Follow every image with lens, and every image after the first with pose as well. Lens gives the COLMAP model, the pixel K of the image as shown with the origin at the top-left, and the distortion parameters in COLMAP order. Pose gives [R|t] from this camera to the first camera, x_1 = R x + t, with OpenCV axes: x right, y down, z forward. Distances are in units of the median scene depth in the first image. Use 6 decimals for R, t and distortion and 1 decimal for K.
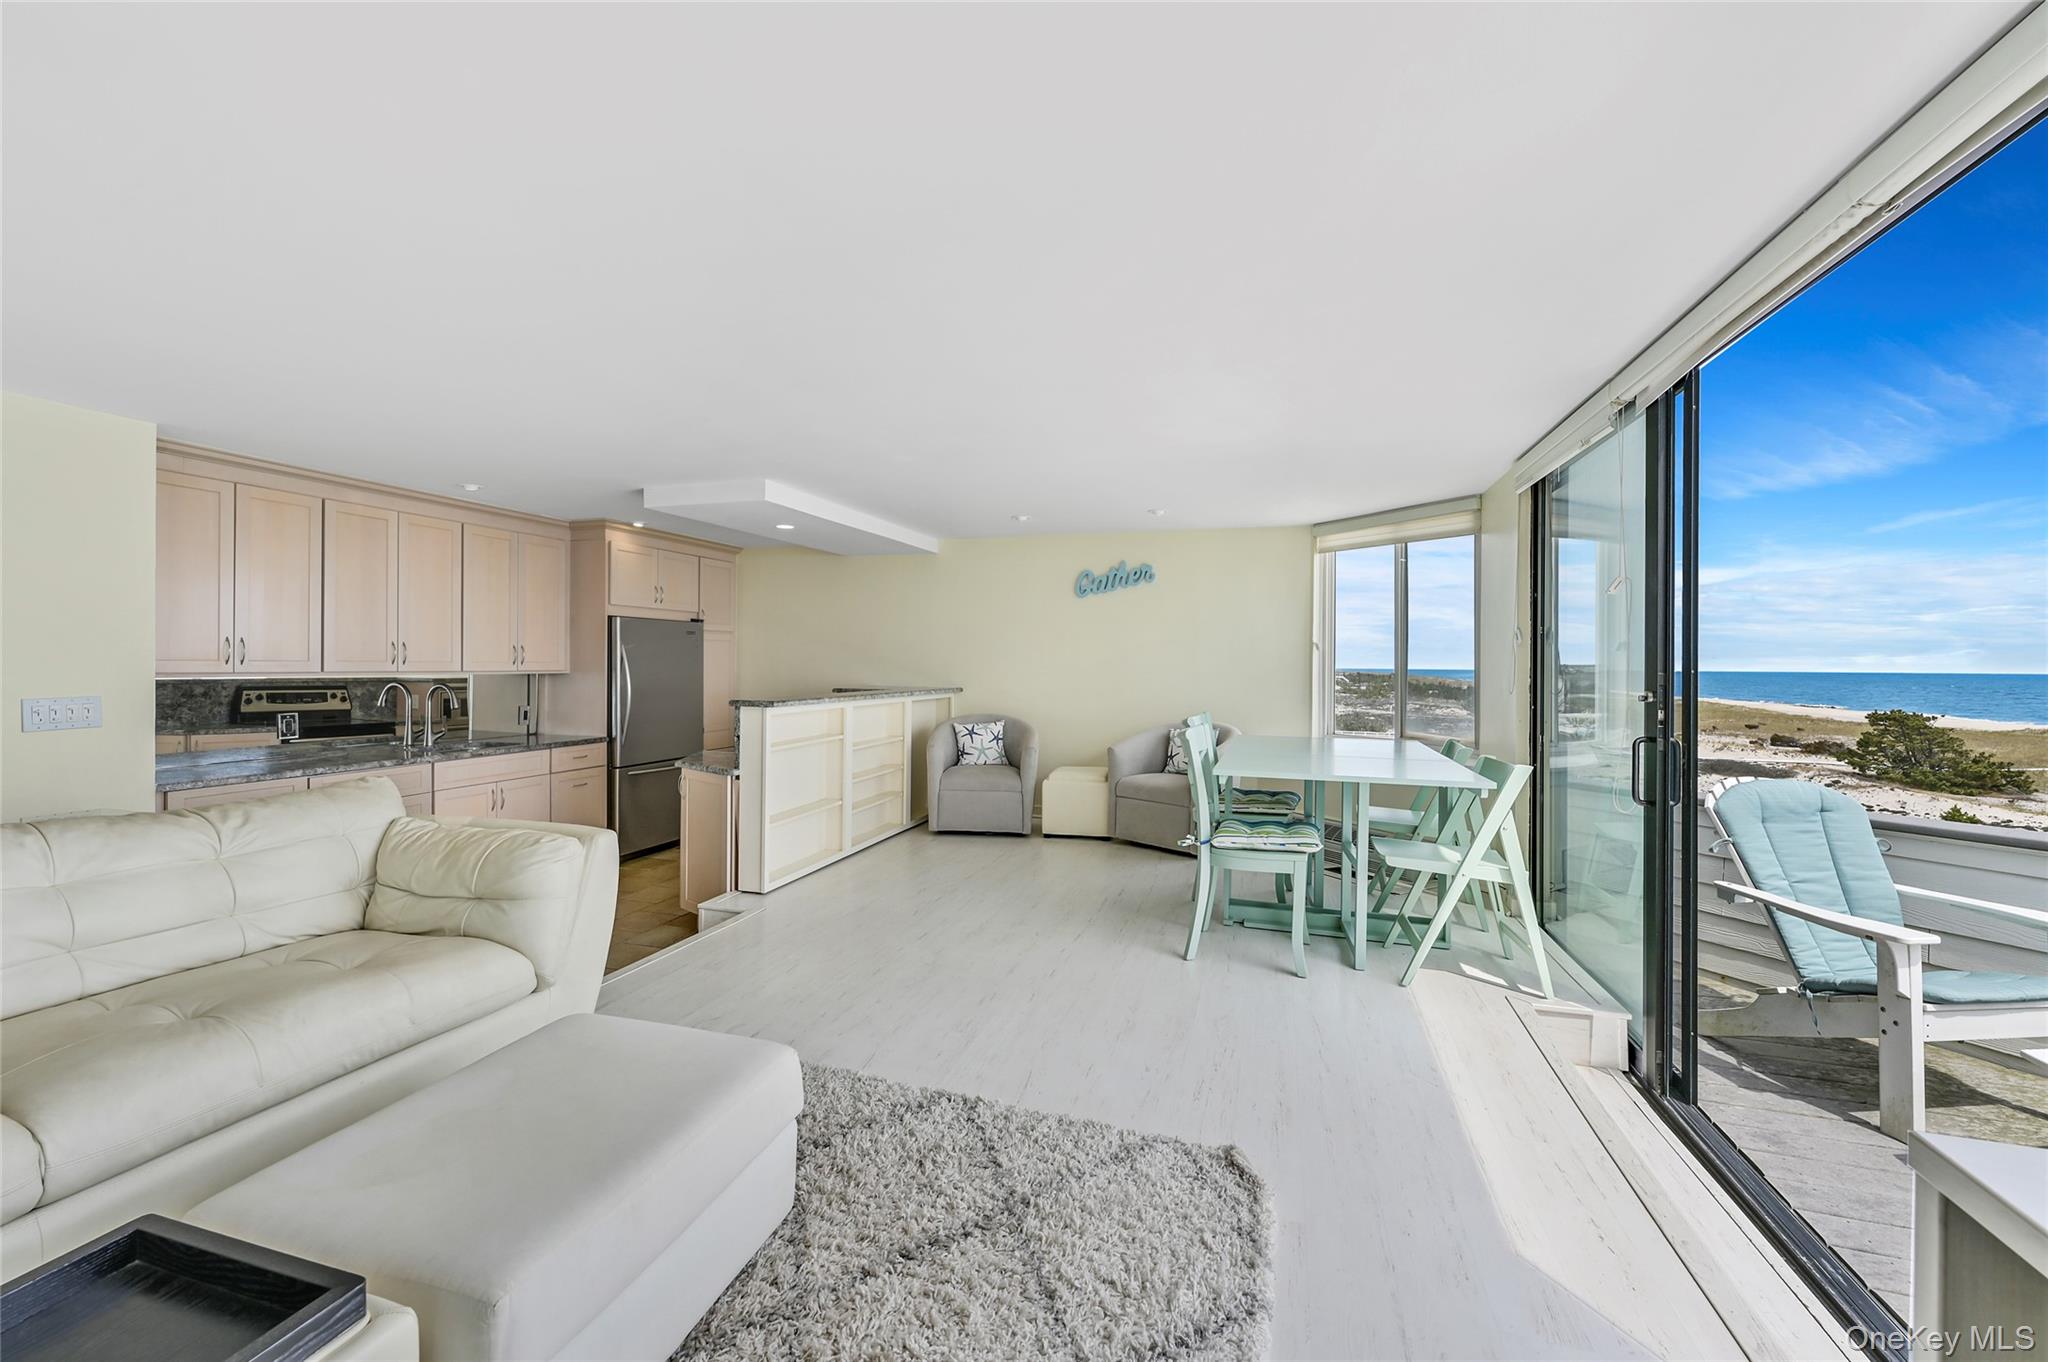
lens RADIAL K [[821.8, 0, 1023.0], [0, 821.8, 667.8], [0, 0, 1]] dist [0.000139, 0.000247]
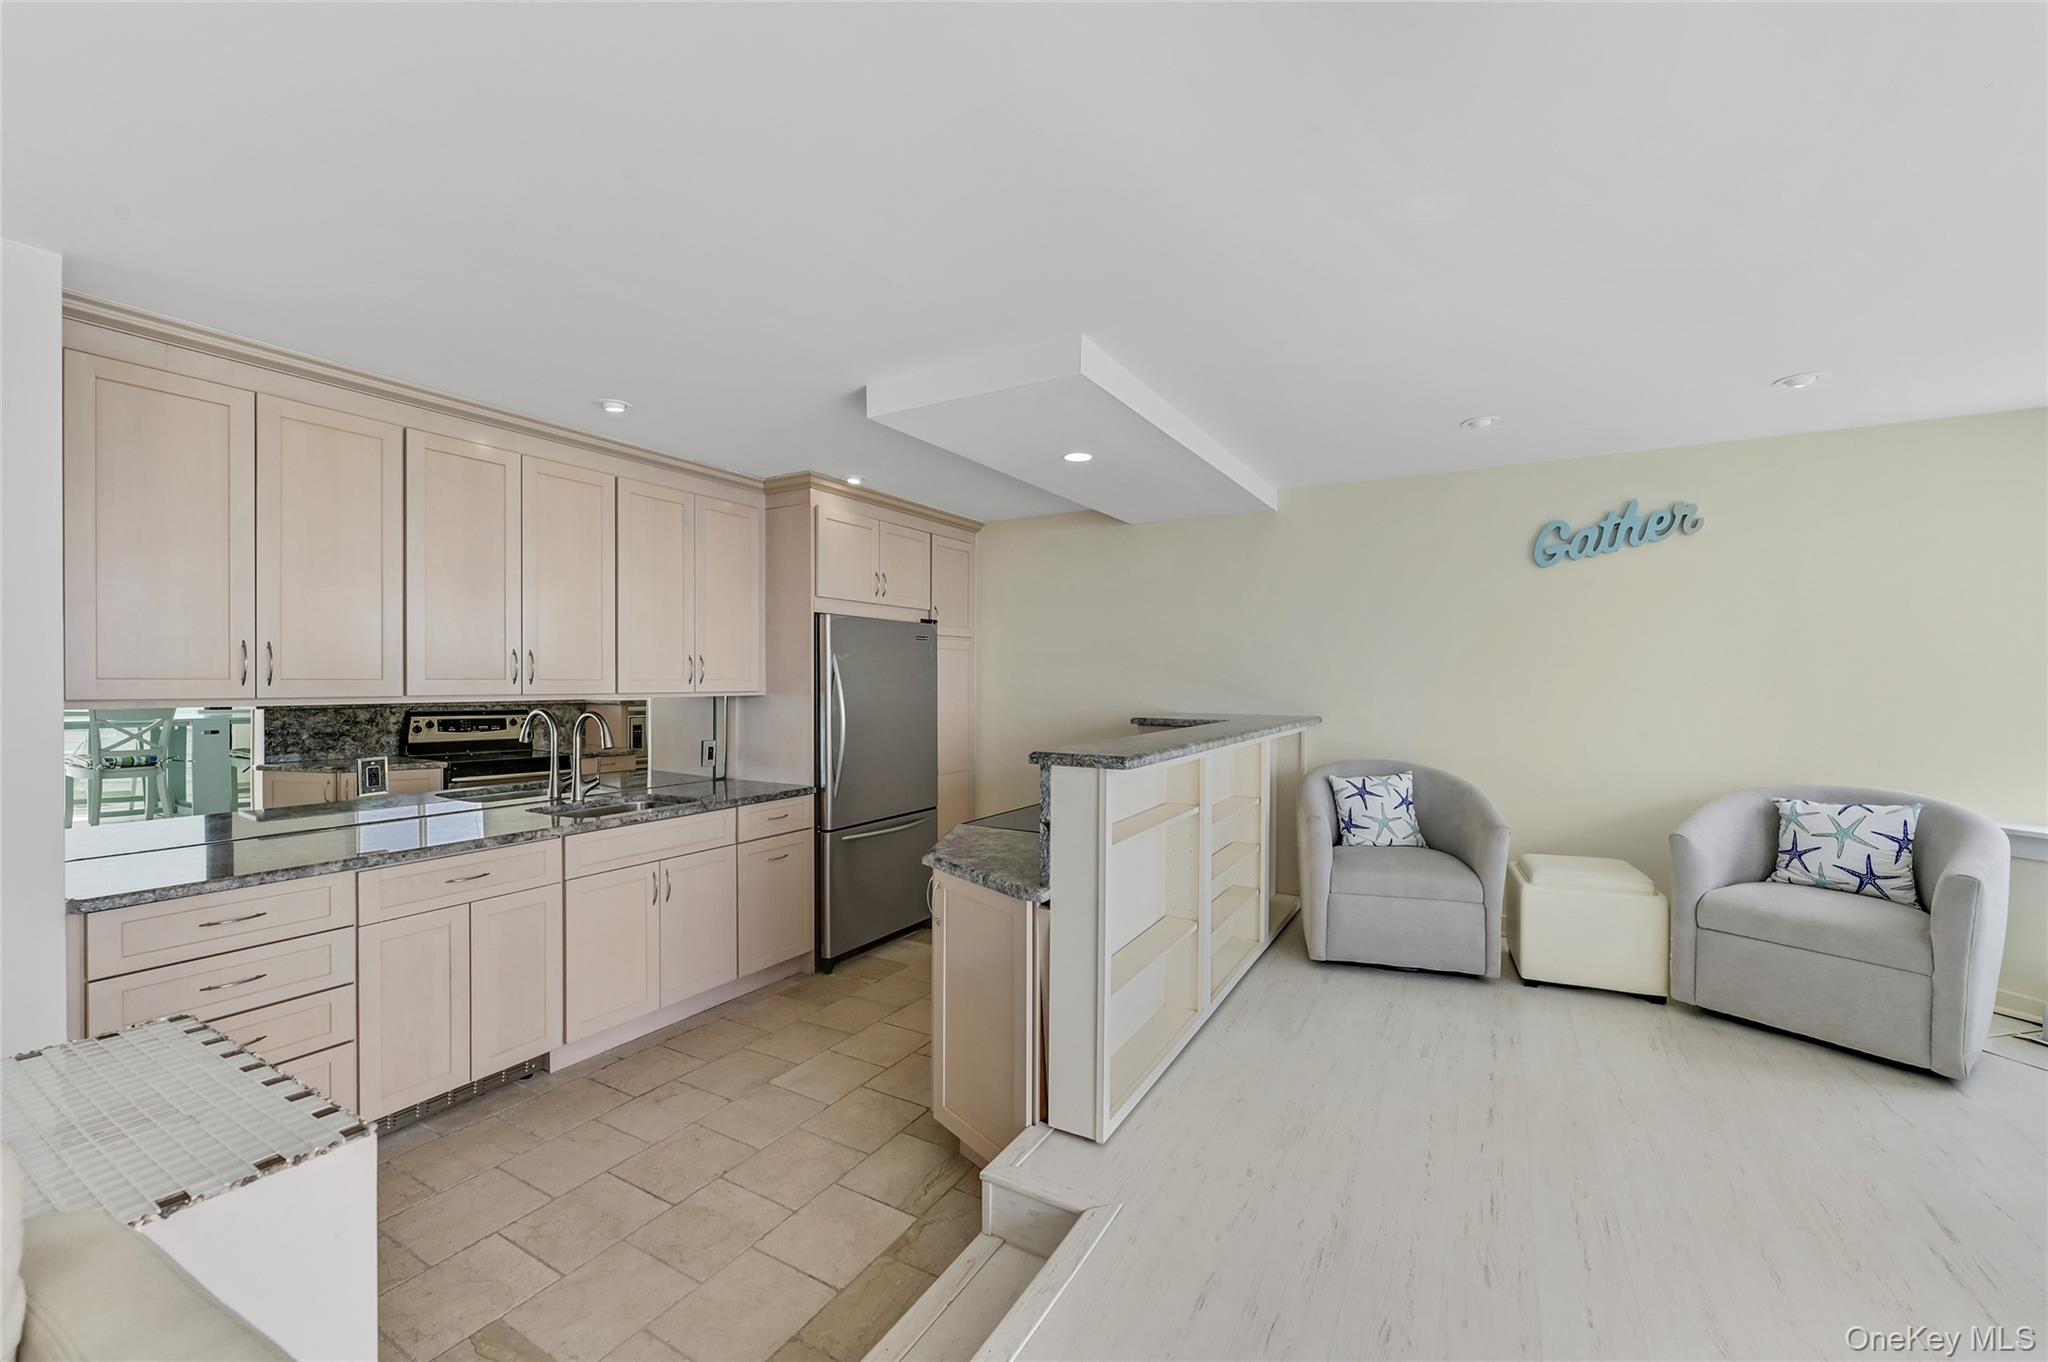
lens RADIAL K [[821.8, 0, 1032.3], [0, 821.8, 688.6], [0, 0, 1]] dist [0.000139, 0.000247]
pose [[0.976678, -0.003123, -0.214688, -0.178422], [0.004015, 0.999985, 0.003718, -0.001039], [0.214673, -0.004493, 0.976676, 0.365139]]
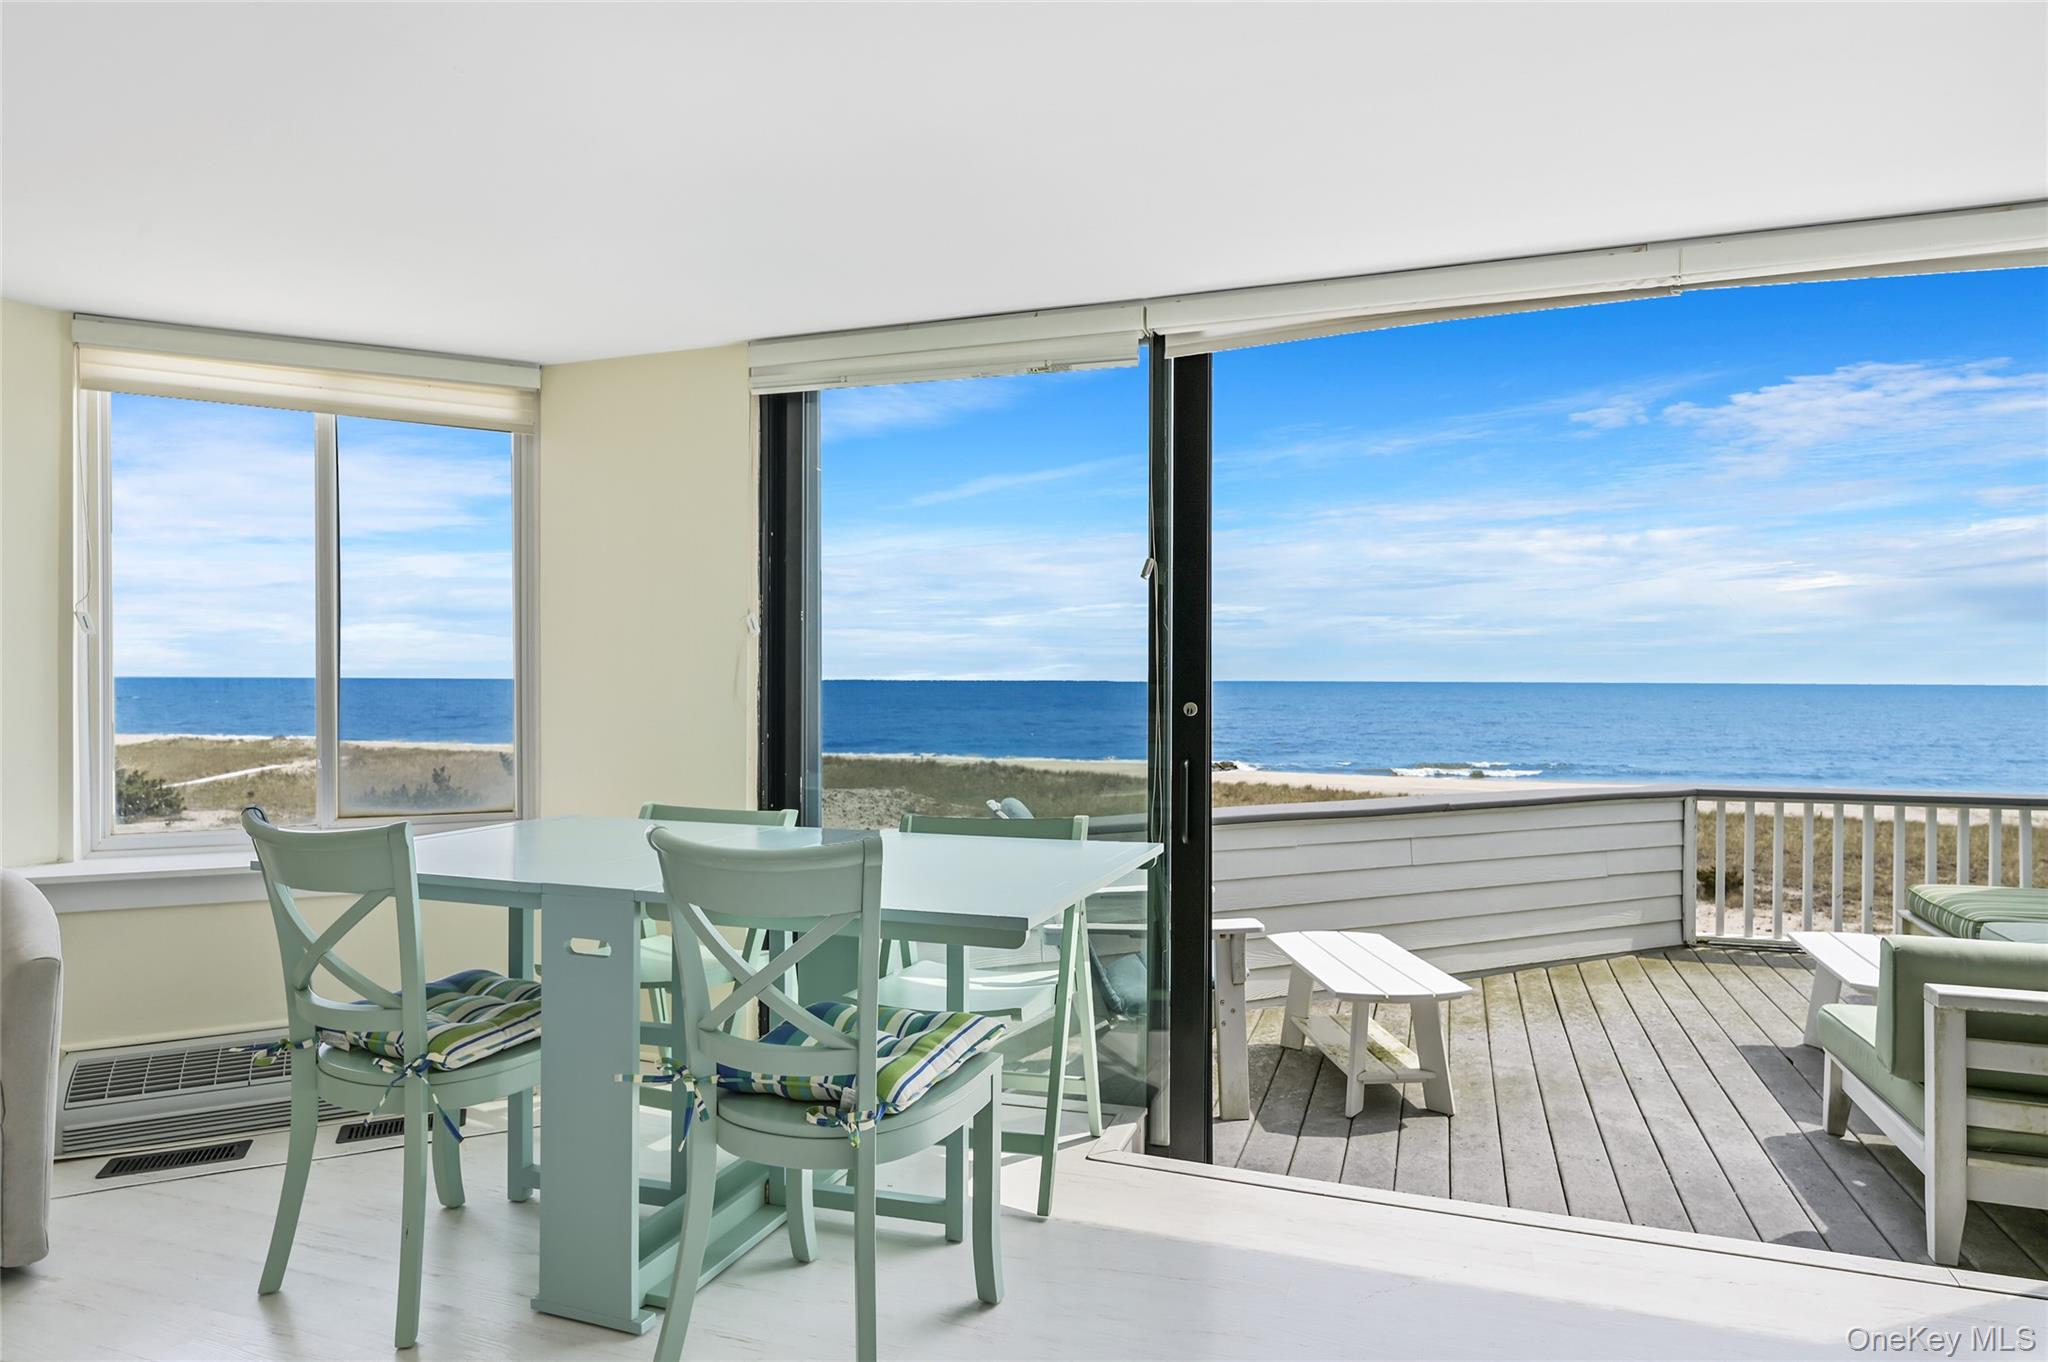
lens RADIAL K [[1191.8, 0, 1014.1], [0, 1191.8, 693.4], [0, 0, 1]] dist [-0.004429, 0.001236]
pose [[0.050966, -0.020760, 0.998485, -0.197448], [0.002720, 0.999783, 0.020648, -0.001335], [-0.998697, 0.001663, 0.051011, 0.517005]]
